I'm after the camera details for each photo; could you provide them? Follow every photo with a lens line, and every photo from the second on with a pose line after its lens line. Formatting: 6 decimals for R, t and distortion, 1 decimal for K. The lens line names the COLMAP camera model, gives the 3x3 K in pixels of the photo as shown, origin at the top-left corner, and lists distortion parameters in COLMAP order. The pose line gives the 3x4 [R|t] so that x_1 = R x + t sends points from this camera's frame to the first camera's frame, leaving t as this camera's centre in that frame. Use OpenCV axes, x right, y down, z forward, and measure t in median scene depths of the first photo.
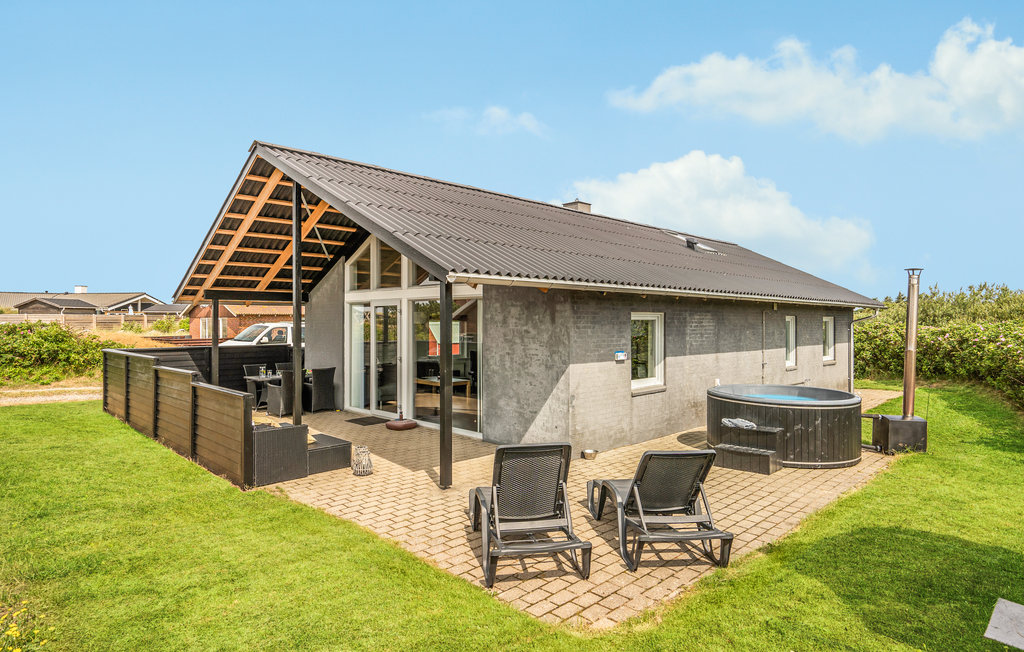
lens RADIAL K [[593.9, 0, 512.0], [0, 593.9, 326.0], [0, 0, 1]] dist [0.030969, 0.000077]
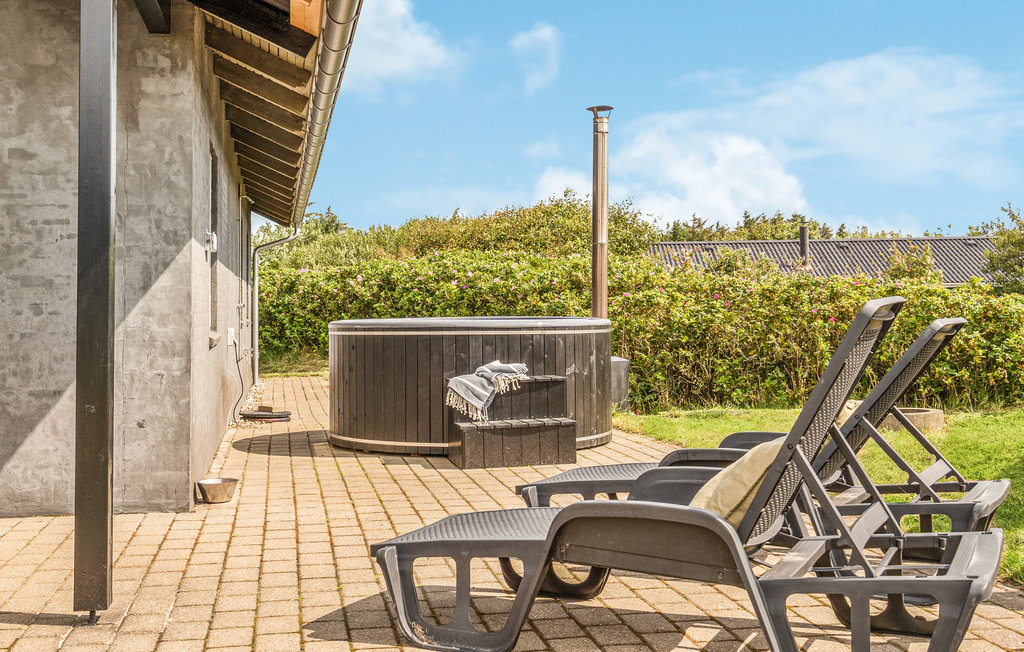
lens RADIAL K [[1216.0, 0, 509.5], [0, 1216.0, 210.1], [0, 0, 1]] dist [-0.014746, -0.029834]
pose [[0.572773, 0.051997, 0.818063, -0.373397], [0.022188, 0.996637, -0.078882, 0.100832], [-0.819414, 0.063333, 0.569693, 0.390383]]
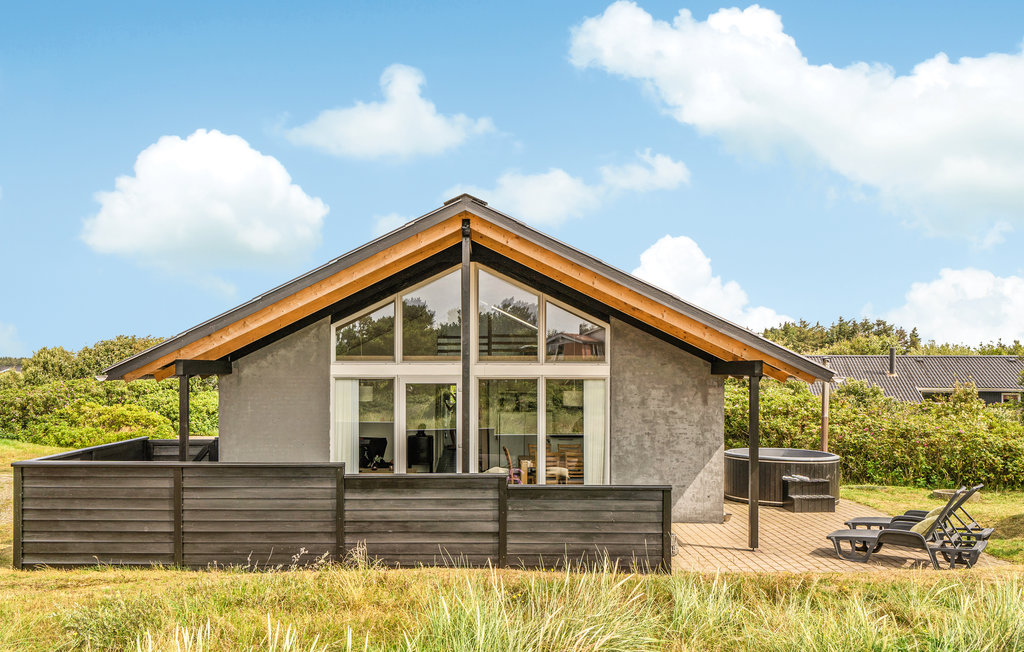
lens RADIAL K [[845.5, 0, 511.5], [0, 845.5, 381.1], [0, 0, 1]] dist [0.004520, 0.003932]
pose [[0.706581, -0.003161, 0.707625, -1.269567], [0.002872, 0.999995, 0.001599, -0.050992], [-0.707626, 0.000902, 0.706587, 0.121978]]
